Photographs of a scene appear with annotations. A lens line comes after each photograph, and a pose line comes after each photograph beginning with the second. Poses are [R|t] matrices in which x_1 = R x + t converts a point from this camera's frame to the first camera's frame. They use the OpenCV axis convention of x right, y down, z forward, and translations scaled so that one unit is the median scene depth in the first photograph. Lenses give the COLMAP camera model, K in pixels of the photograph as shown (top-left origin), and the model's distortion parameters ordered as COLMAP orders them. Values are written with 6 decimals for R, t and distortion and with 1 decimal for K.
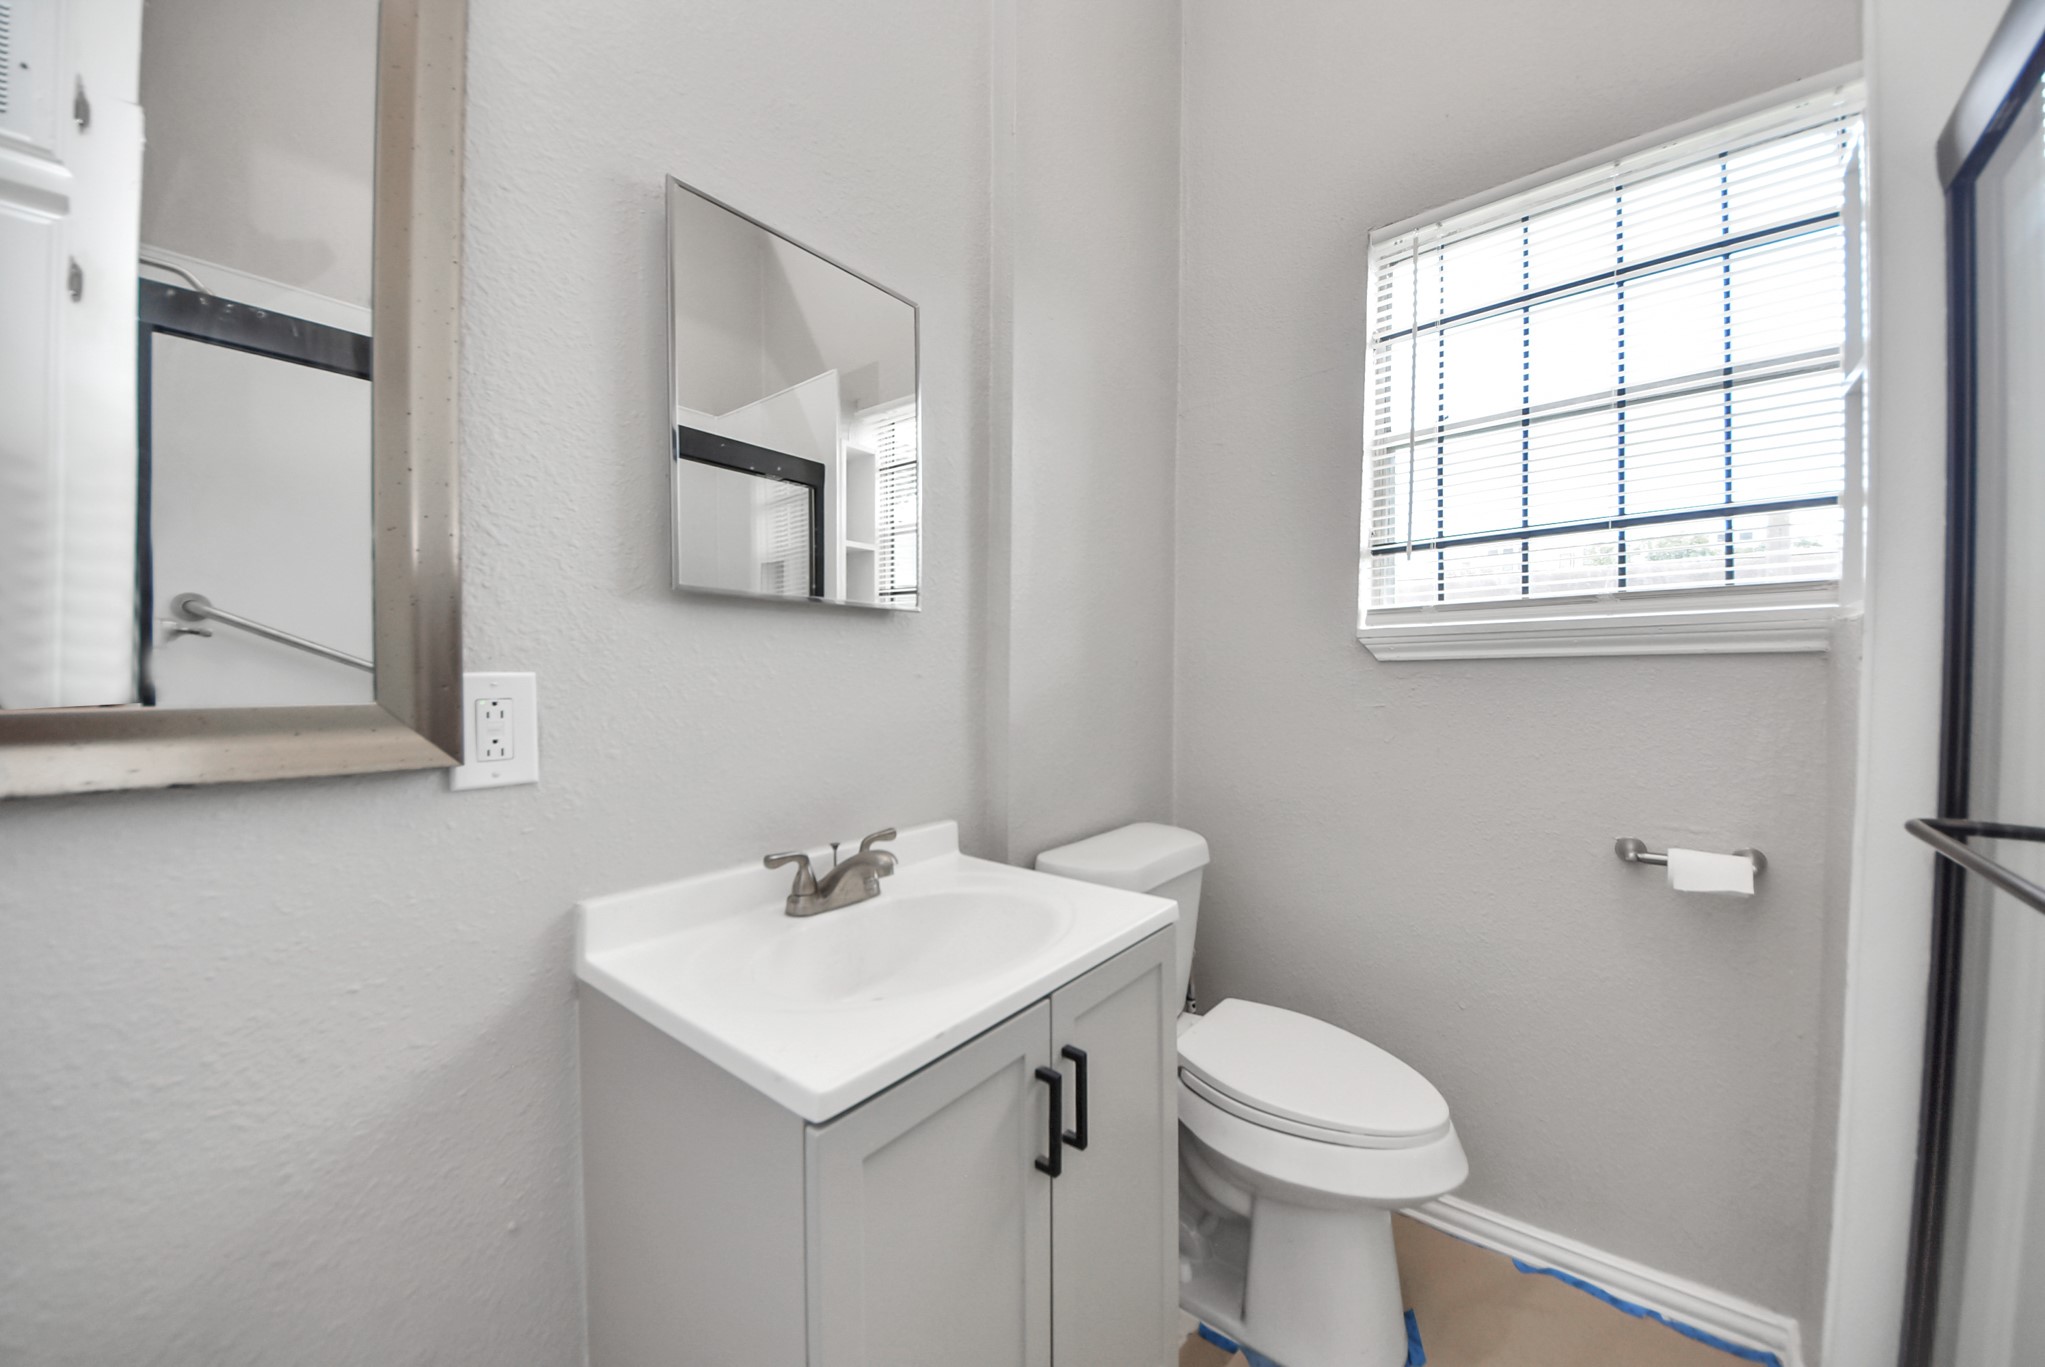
lens RADIAL K [[724.9, 0, 1037.7], [0, 724.9, 692.7], [0, 0, 1]] dist [0.048141, -0.030208]
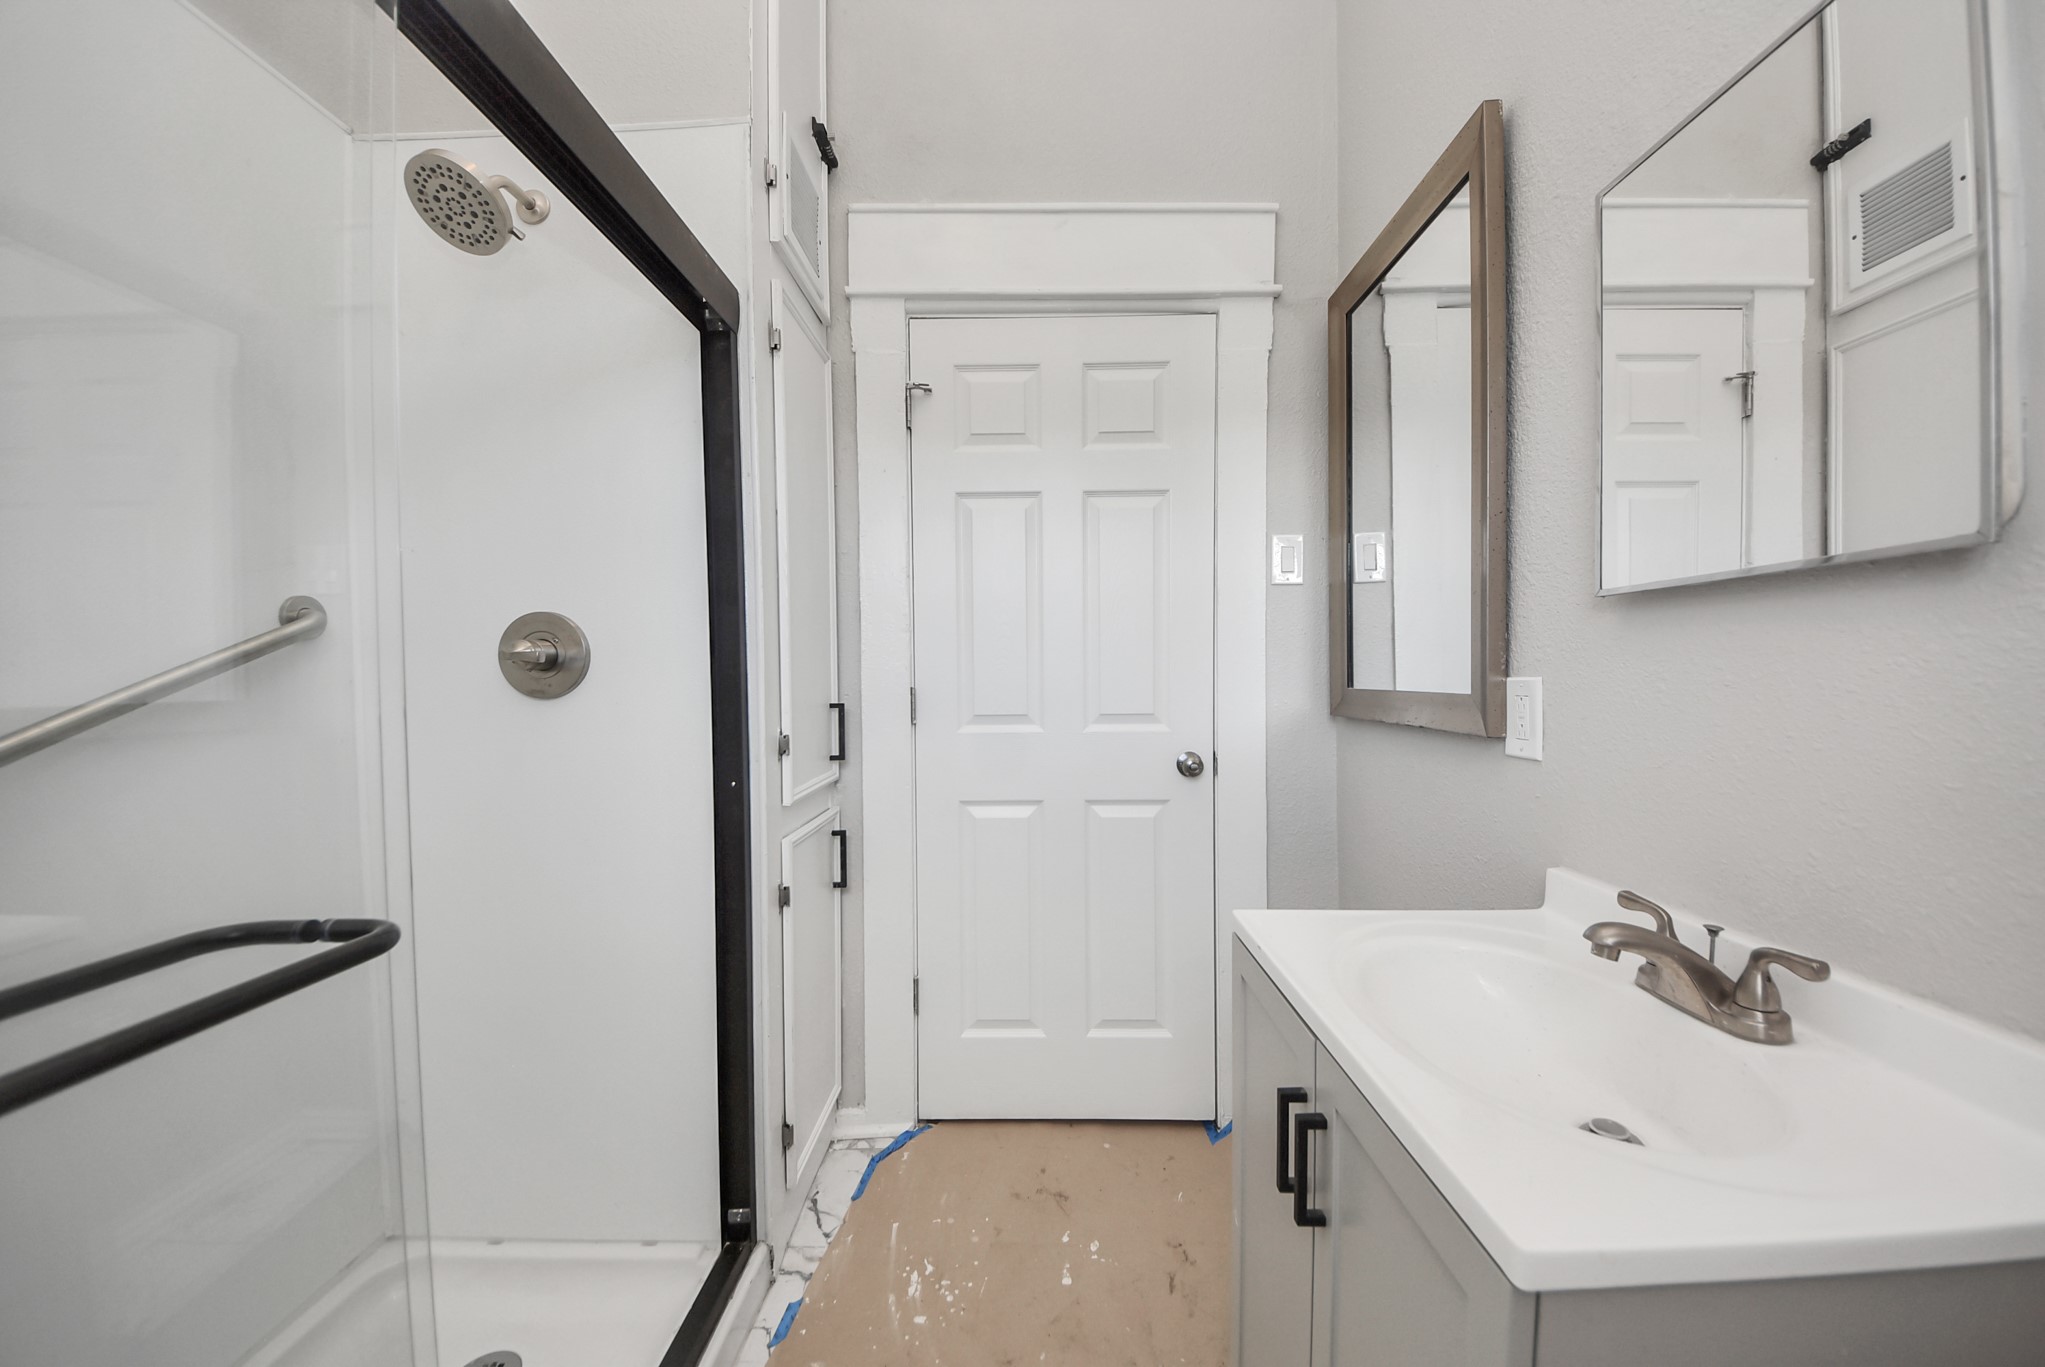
lens RADIAL K [[724.9, 0, 1037.7], [0, 724.9, 692.7], [0, 0, 1]] dist [0.048141, -0.030208]
pose [[-0.779169, 0.024670, -0.626328, 0.584482], [-0.004351, 0.998988, 0.044763, -0.038423], [0.626798, 0.037603, -0.778274, 1.015937]]
